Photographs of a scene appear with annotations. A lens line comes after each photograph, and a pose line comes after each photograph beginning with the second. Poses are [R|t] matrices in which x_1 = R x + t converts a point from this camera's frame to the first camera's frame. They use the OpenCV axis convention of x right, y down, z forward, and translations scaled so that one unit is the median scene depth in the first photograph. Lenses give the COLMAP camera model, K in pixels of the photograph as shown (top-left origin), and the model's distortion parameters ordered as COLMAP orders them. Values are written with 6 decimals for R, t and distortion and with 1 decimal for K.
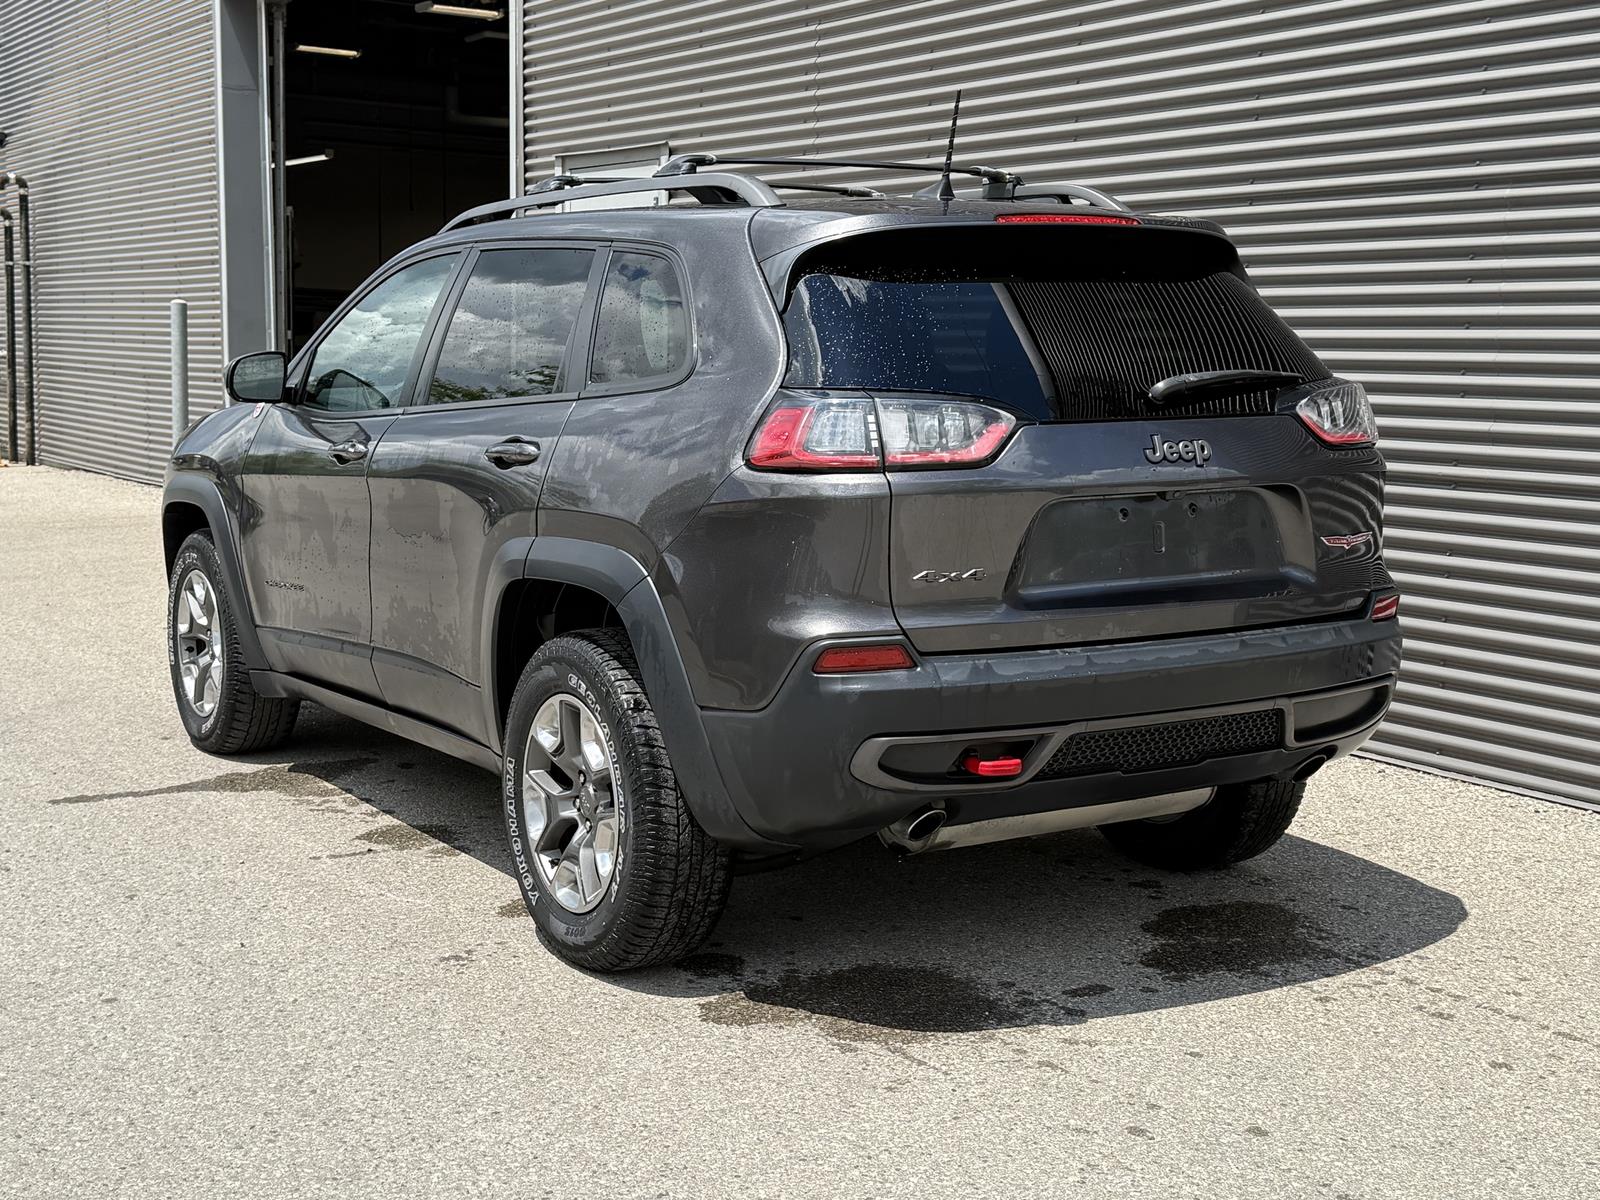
lens RADIAL K [[2312.1, 0, 810.7], [0, 2312.1, 593.9], [0, 0, 1]] dist [0.058939, 0.000000]
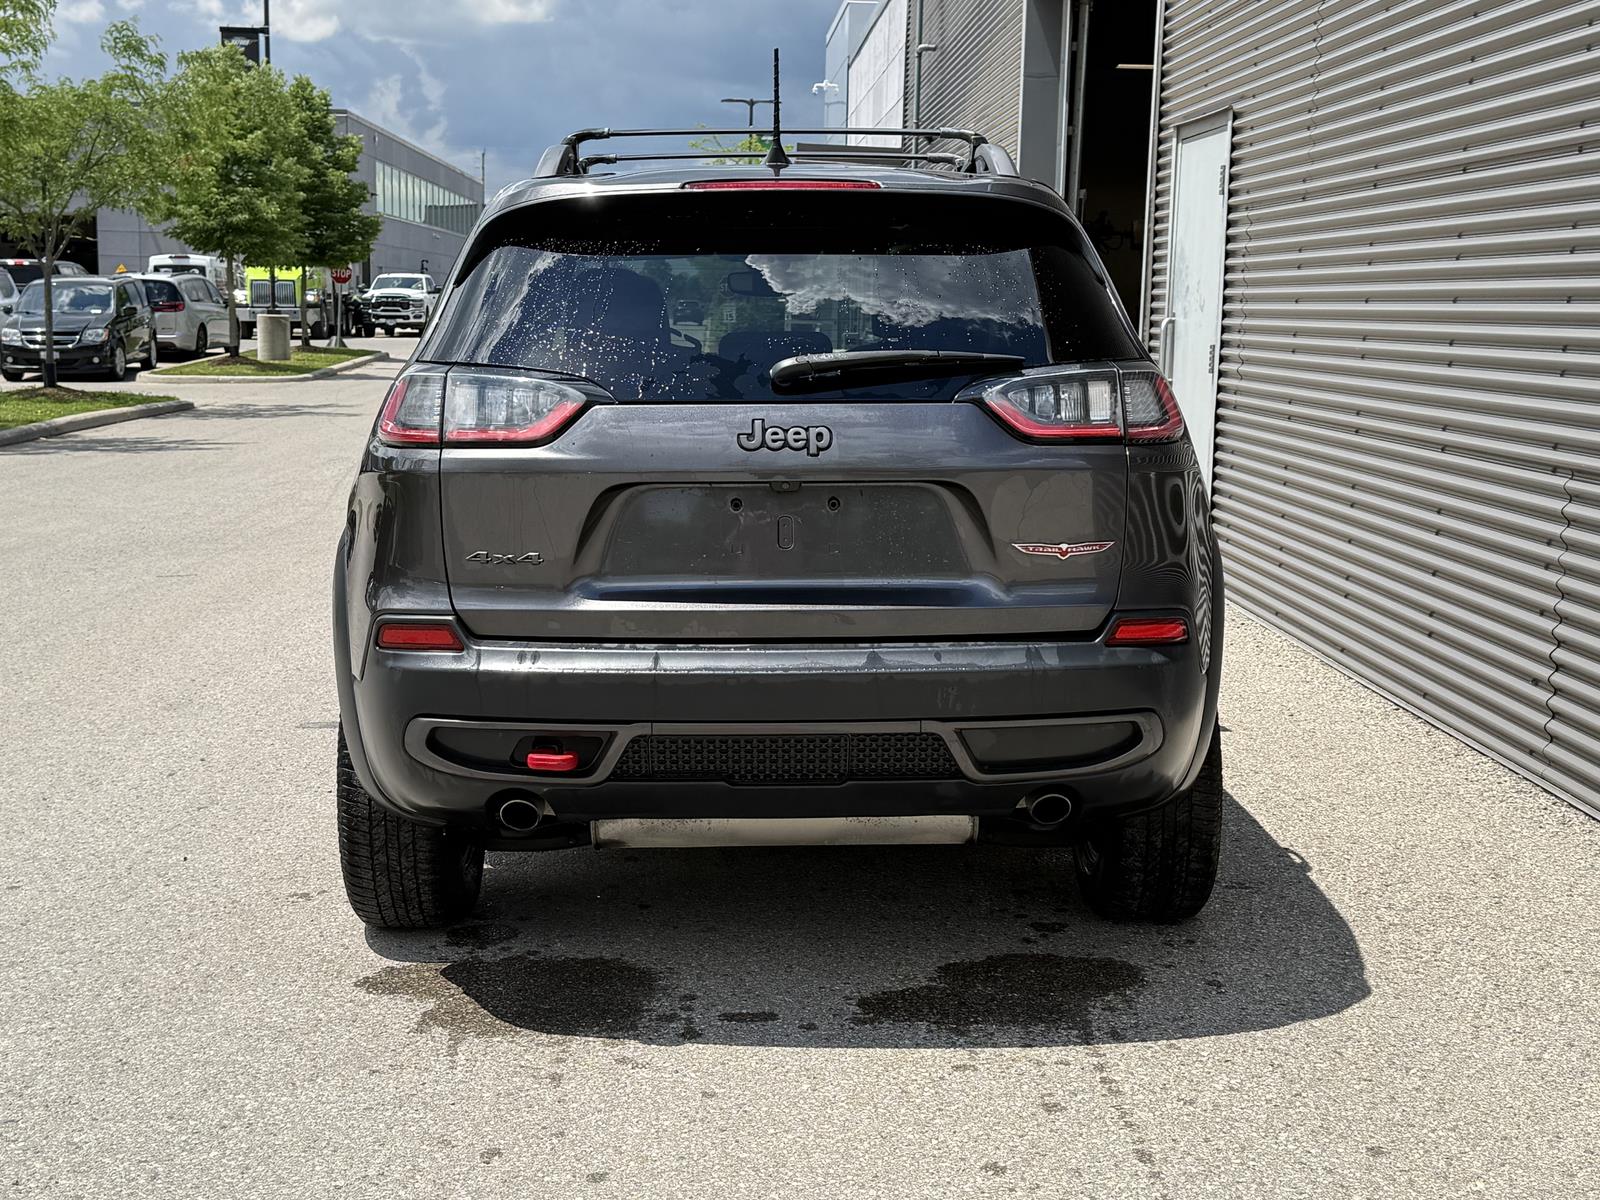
lens RADIAL K [[2312.1, 0, 806.3], [0, 2312.1, 598.2], [0, 0, 1]] dist [0.058939, 0.000000]
pose [[0.858727, 0.066605, -0.508086, 0.630155], [-0.062456, 0.997729, 0.025234, -0.022304], [0.508613, 0.010064, 0.860937, 0.220999]]
